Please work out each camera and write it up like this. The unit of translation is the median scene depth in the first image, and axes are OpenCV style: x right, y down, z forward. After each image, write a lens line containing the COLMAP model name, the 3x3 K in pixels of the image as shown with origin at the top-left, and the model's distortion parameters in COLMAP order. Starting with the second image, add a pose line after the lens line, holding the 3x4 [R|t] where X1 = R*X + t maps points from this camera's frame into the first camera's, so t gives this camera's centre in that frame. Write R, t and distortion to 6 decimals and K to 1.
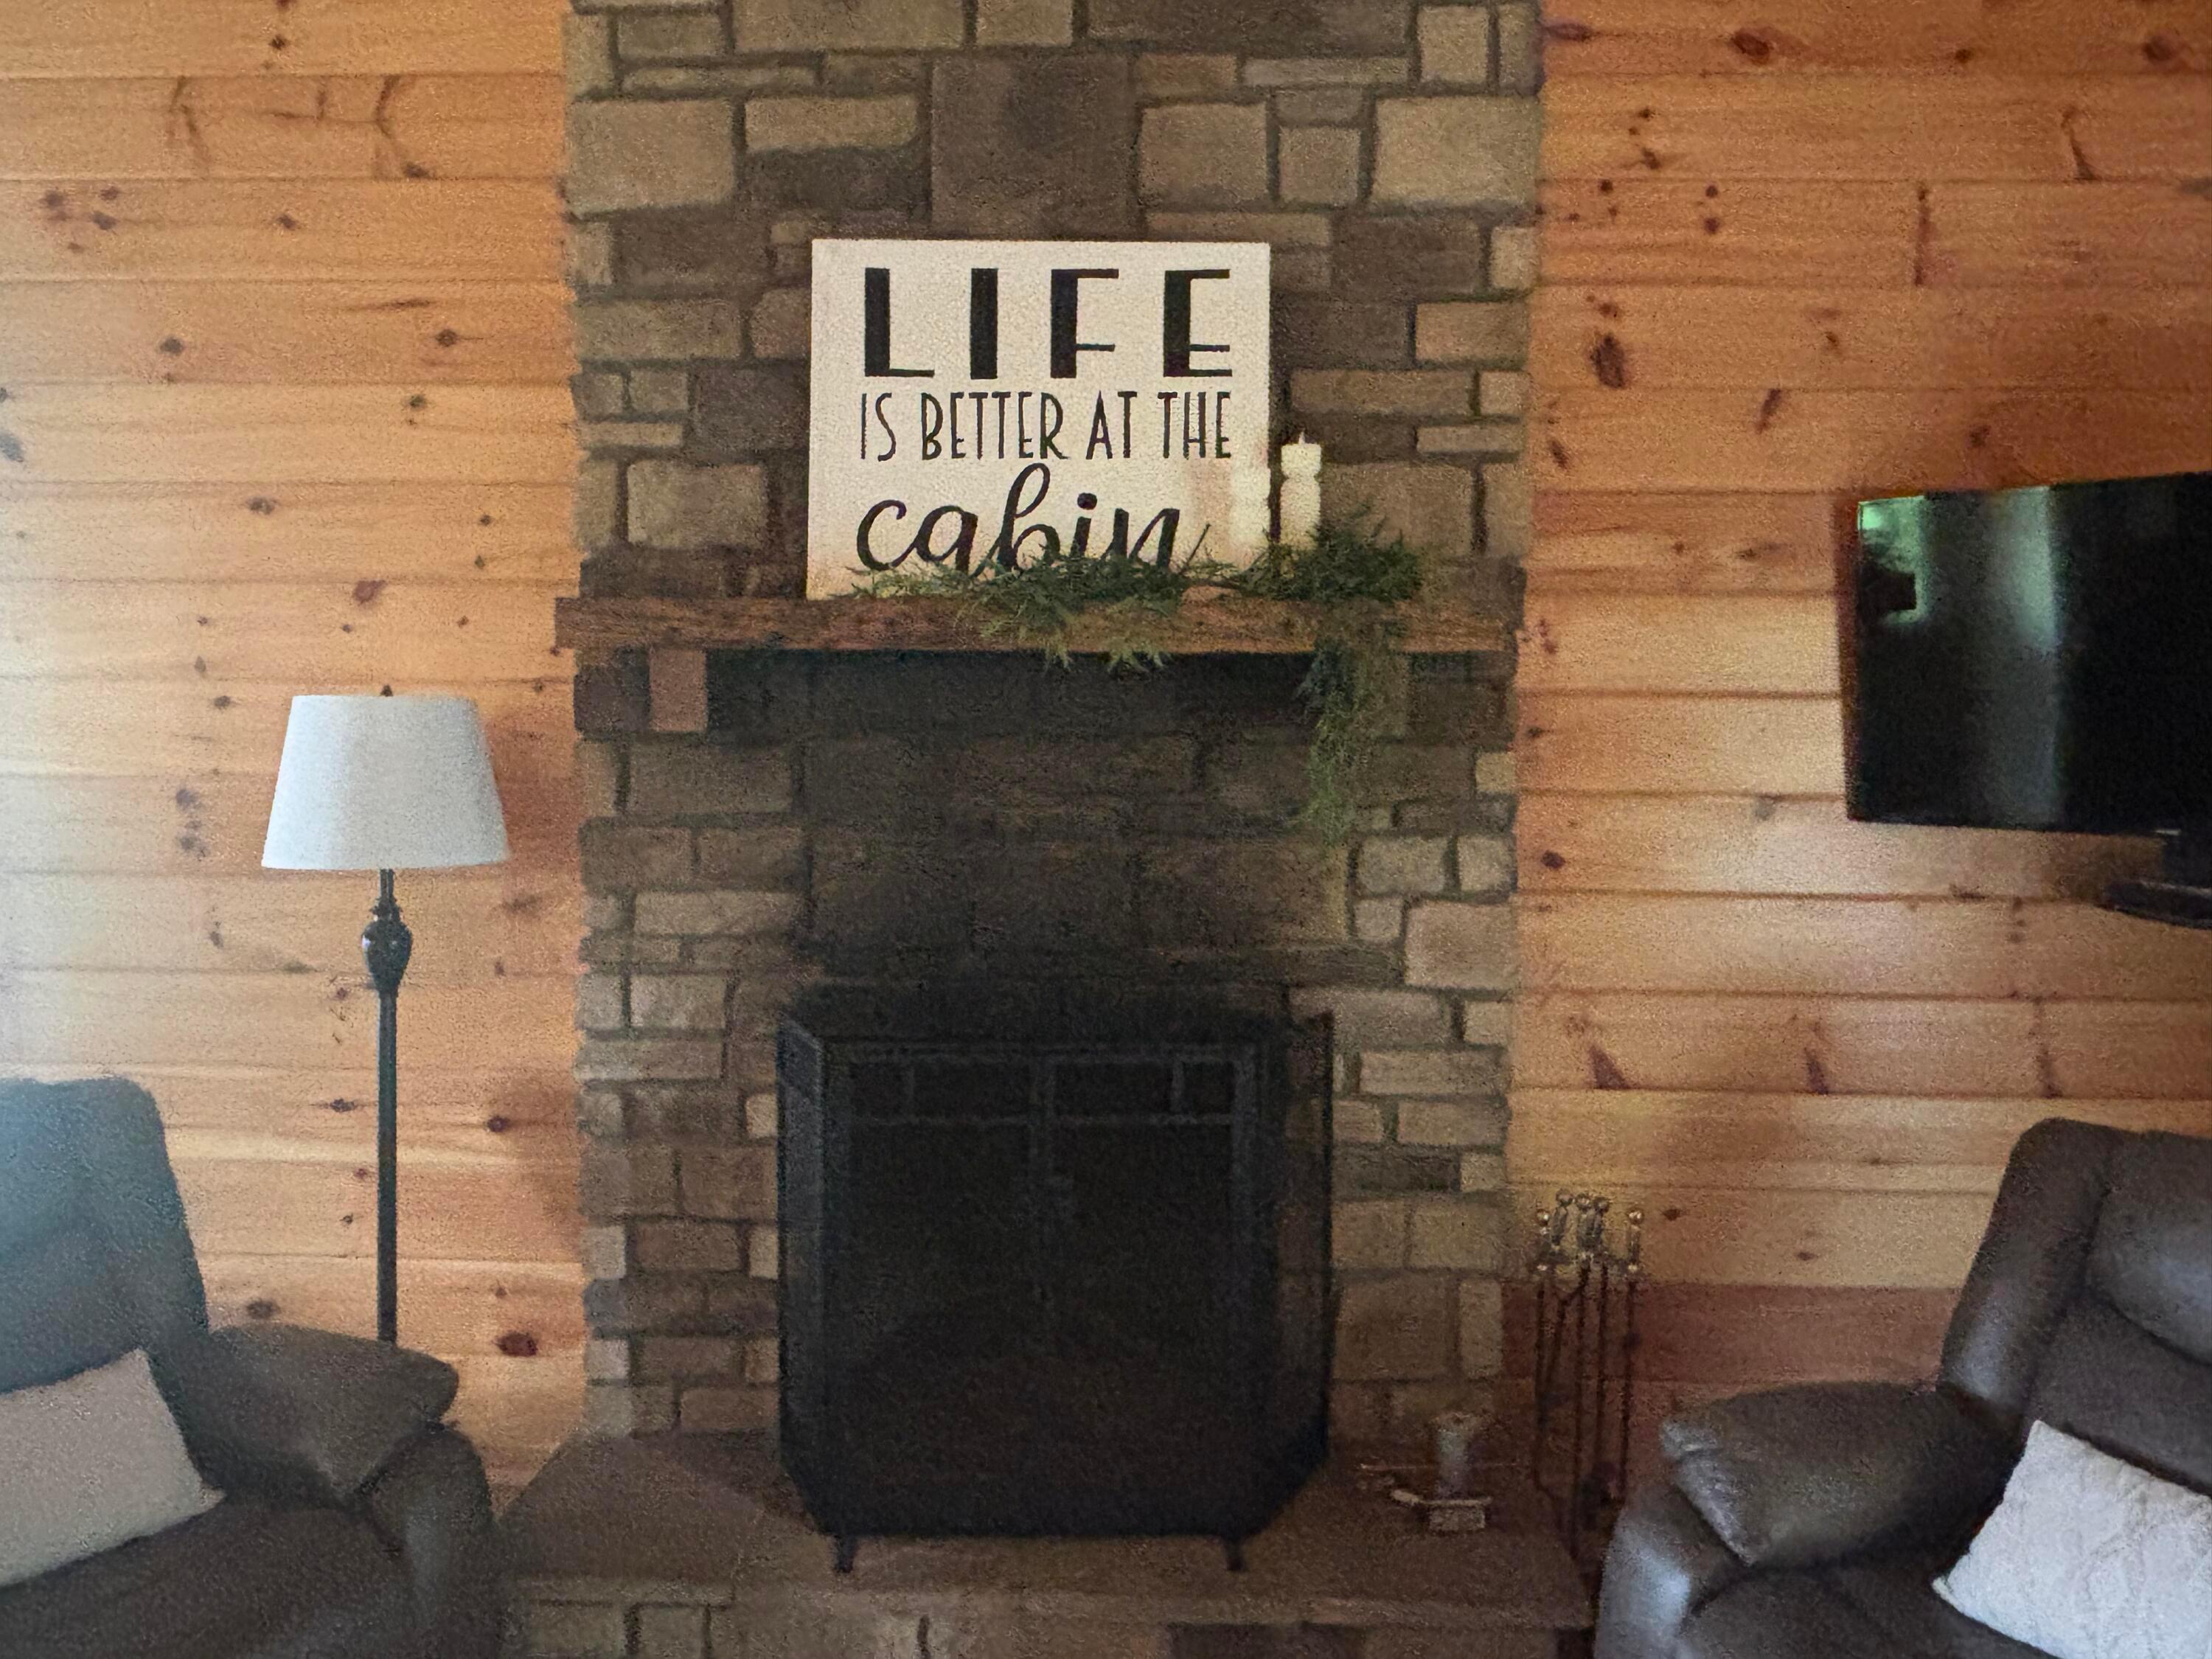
lens RADIAL K [[1666.4, 0, 1106.0], [0, 1666.4, 829.5], [0, 0, 1]] dist [0.074854, -0.115337]
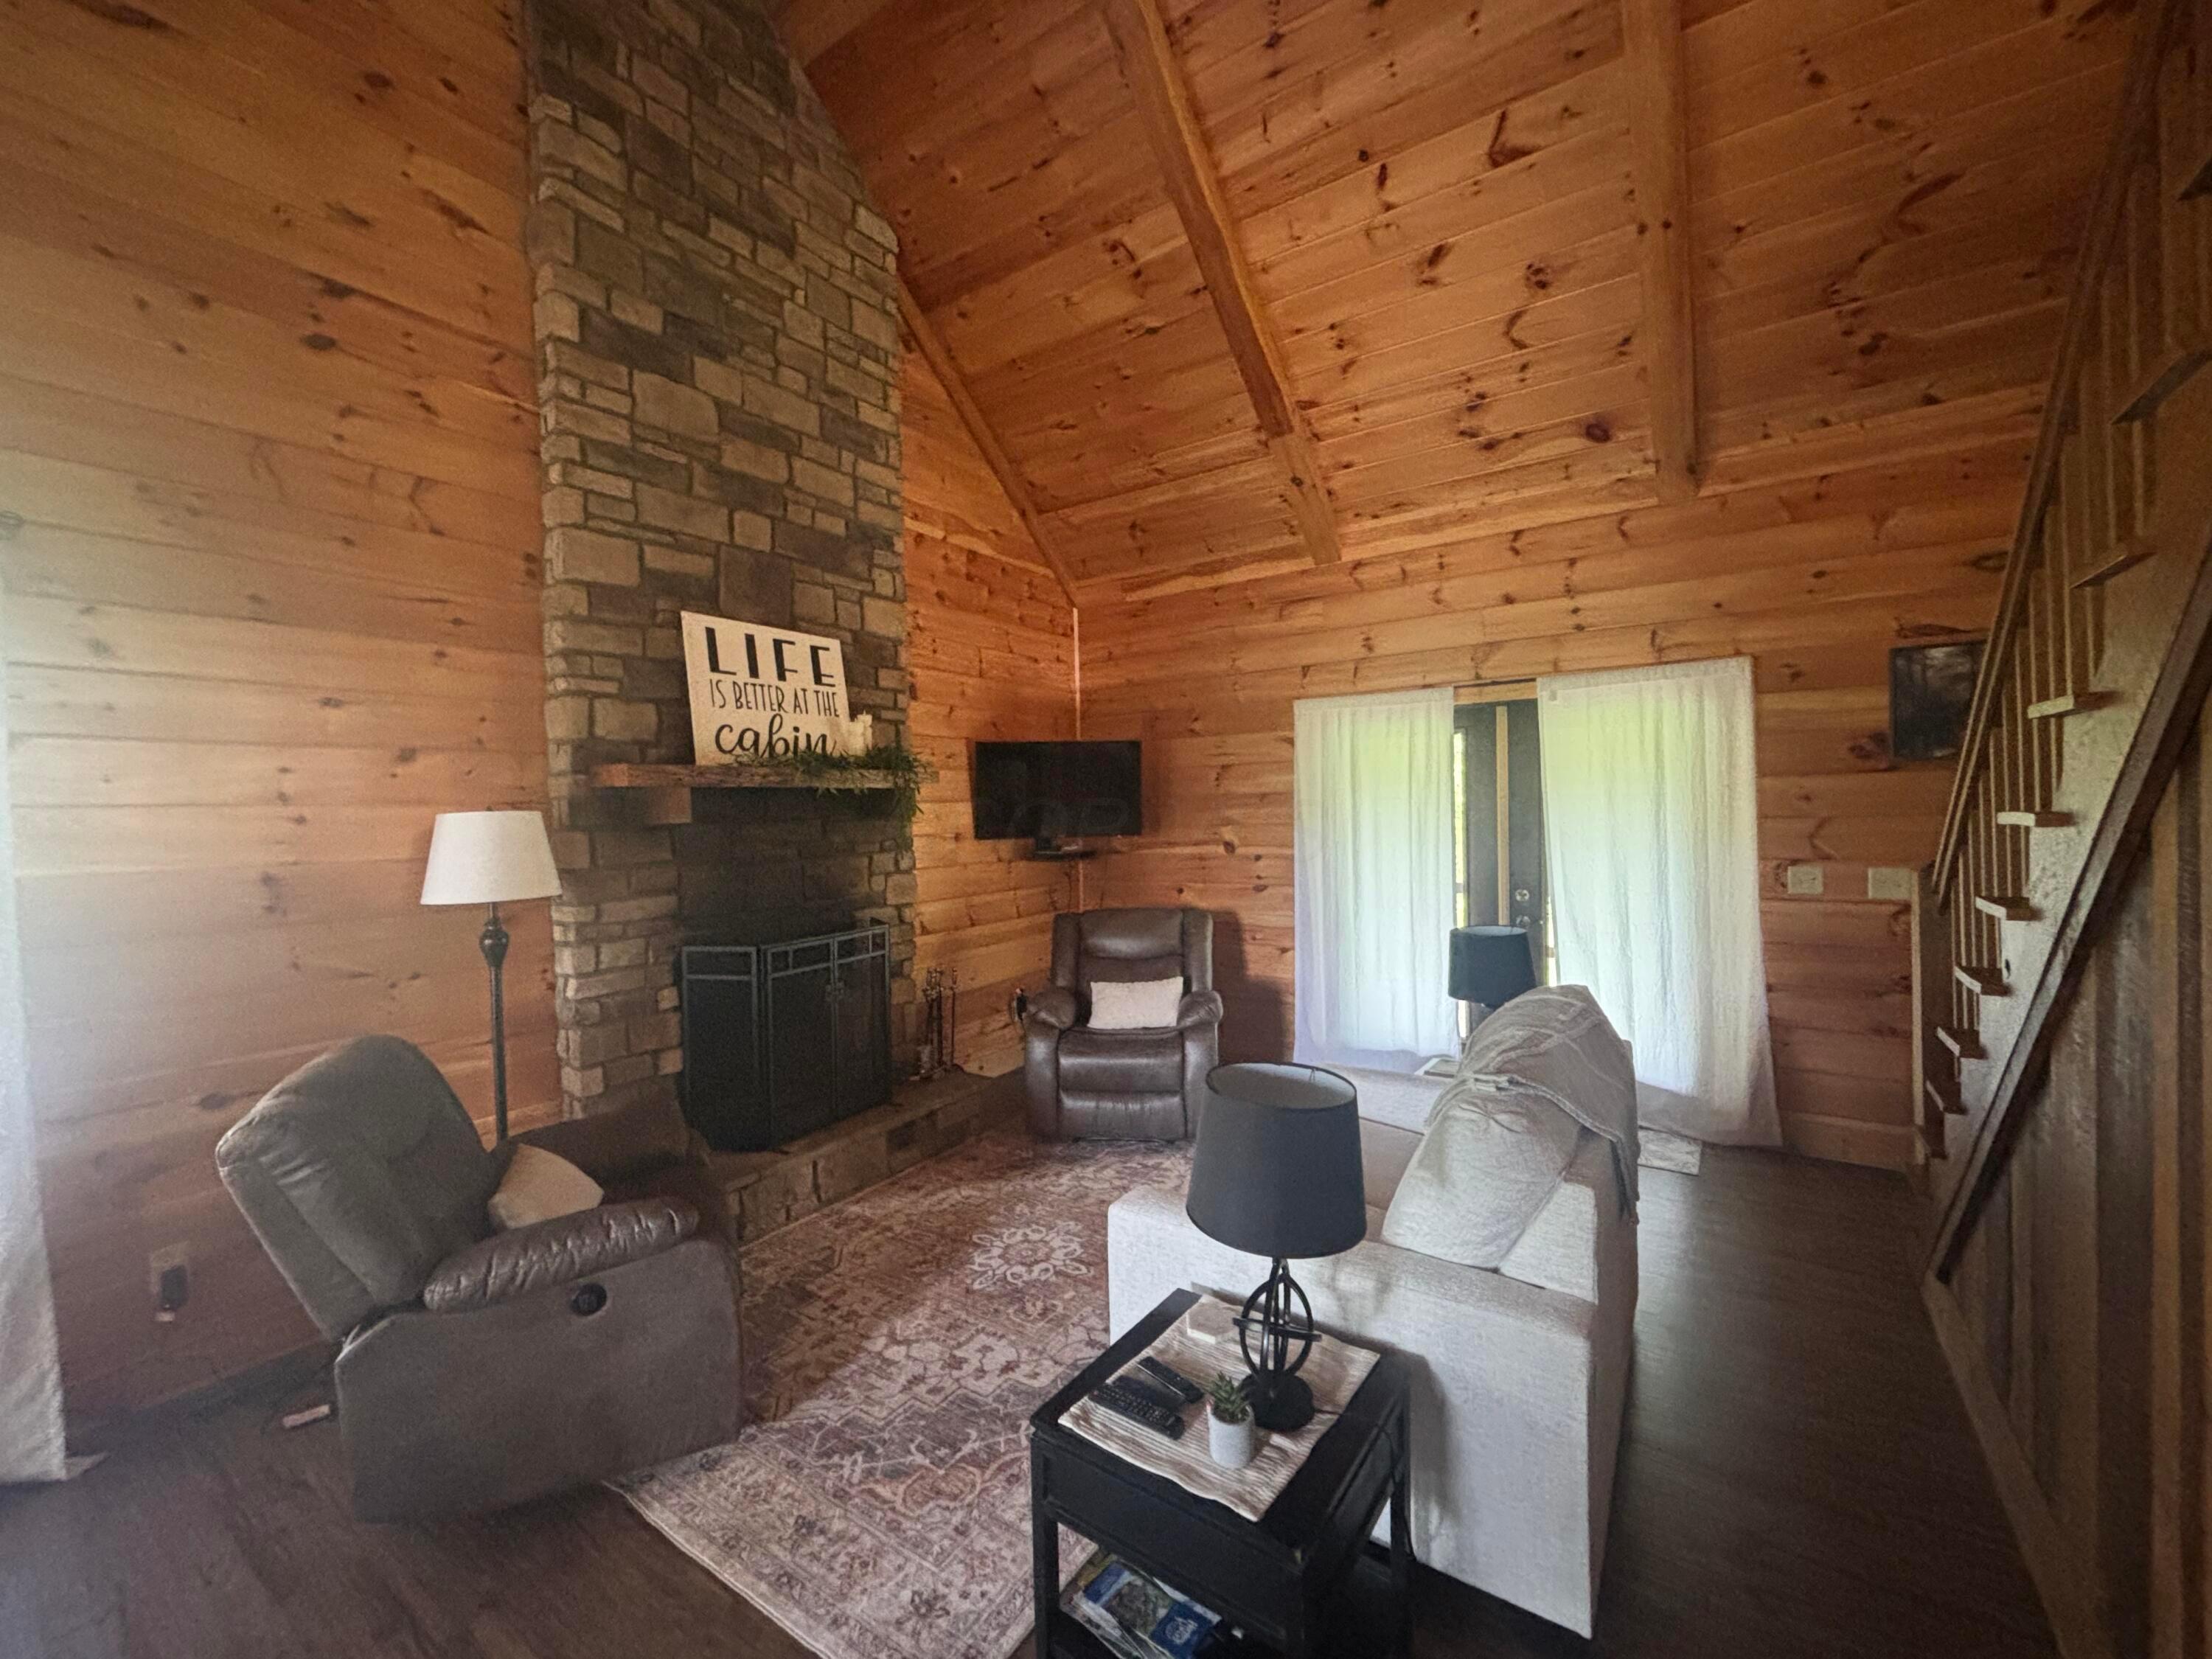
lens RADIAL K [[894.0, 0, 1106.0], [0, 894.0, 829.5], [0, 0, 1]] dist [-0.000109, -0.000074]
pose [[0.532442, -0.040974, 0.845474, -0.920240], [0.086958, 0.996191, -0.006484, 0.008620], [-0.841988, 0.076973, 0.533977, -0.129763]]
